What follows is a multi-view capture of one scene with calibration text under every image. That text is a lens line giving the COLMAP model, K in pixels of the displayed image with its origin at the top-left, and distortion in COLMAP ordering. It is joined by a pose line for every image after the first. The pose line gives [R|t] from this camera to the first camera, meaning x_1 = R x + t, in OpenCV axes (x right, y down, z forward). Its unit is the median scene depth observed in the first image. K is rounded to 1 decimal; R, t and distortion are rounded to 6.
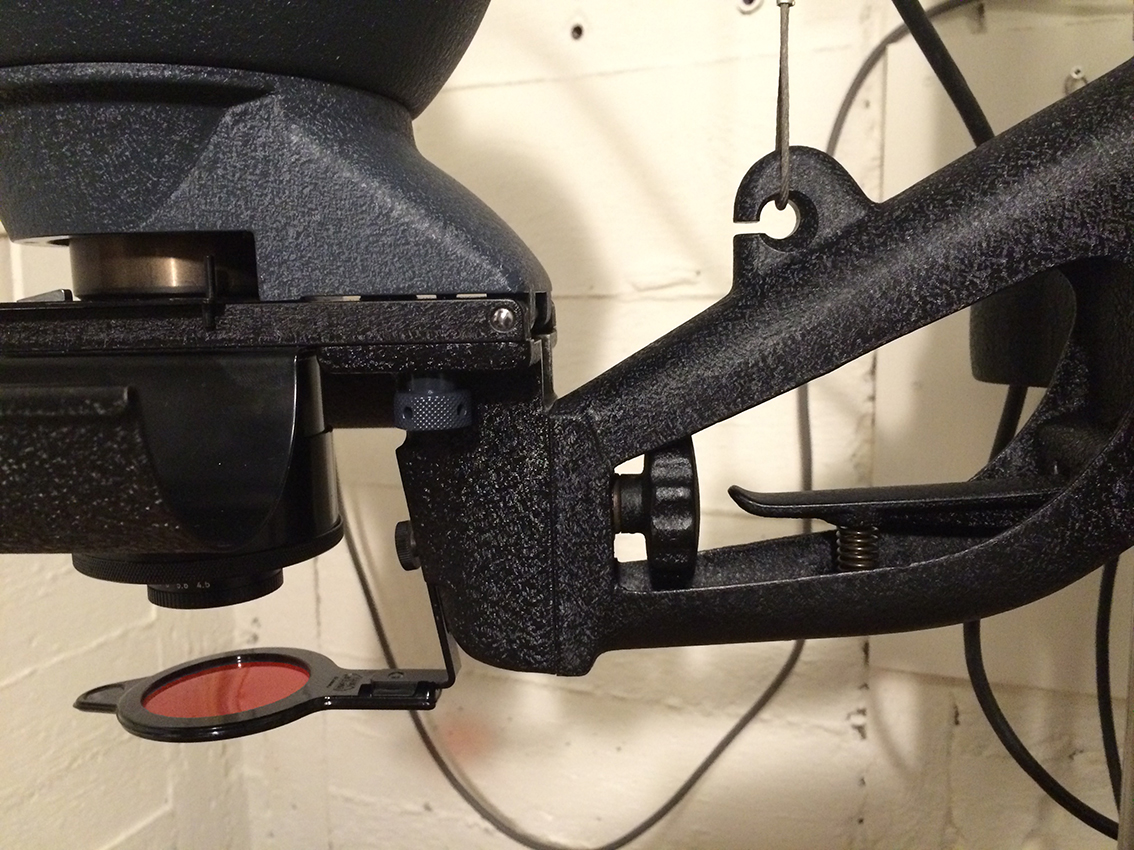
lens RADIAL K [[970.5, 0, 569.7], [0, 970.5, 422.1], [0, 0, 1]] dist [0.043845, -0.067716]
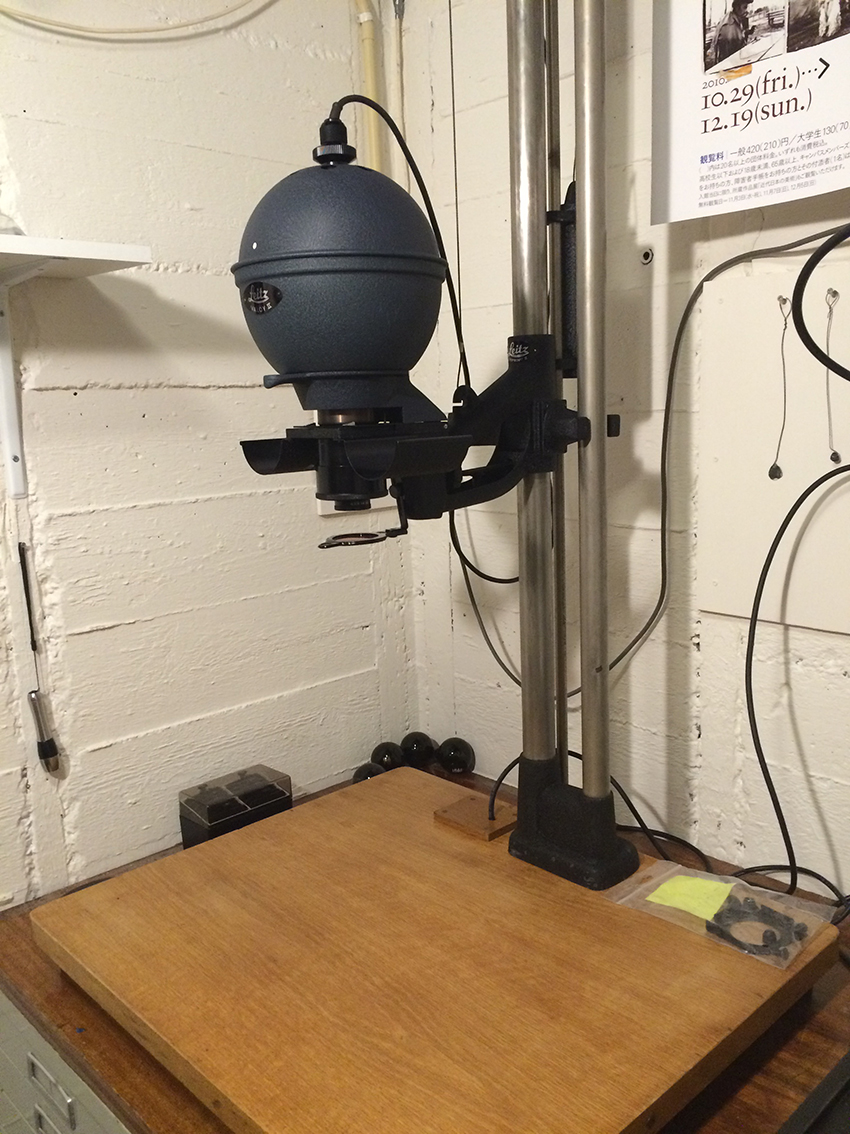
lens RADIAL K [[970.5, 0, 425.6], [0, 970.5, 576.0], [0, 0, 1]] dist [0.043845, -0.067716]
pose [[0.907549, 0.066730, -0.414612, 0.492046], [-0.037477, 0.996225, 0.078304, 0.047455], [0.418272, -0.055526, 0.906623, -0.745309]]
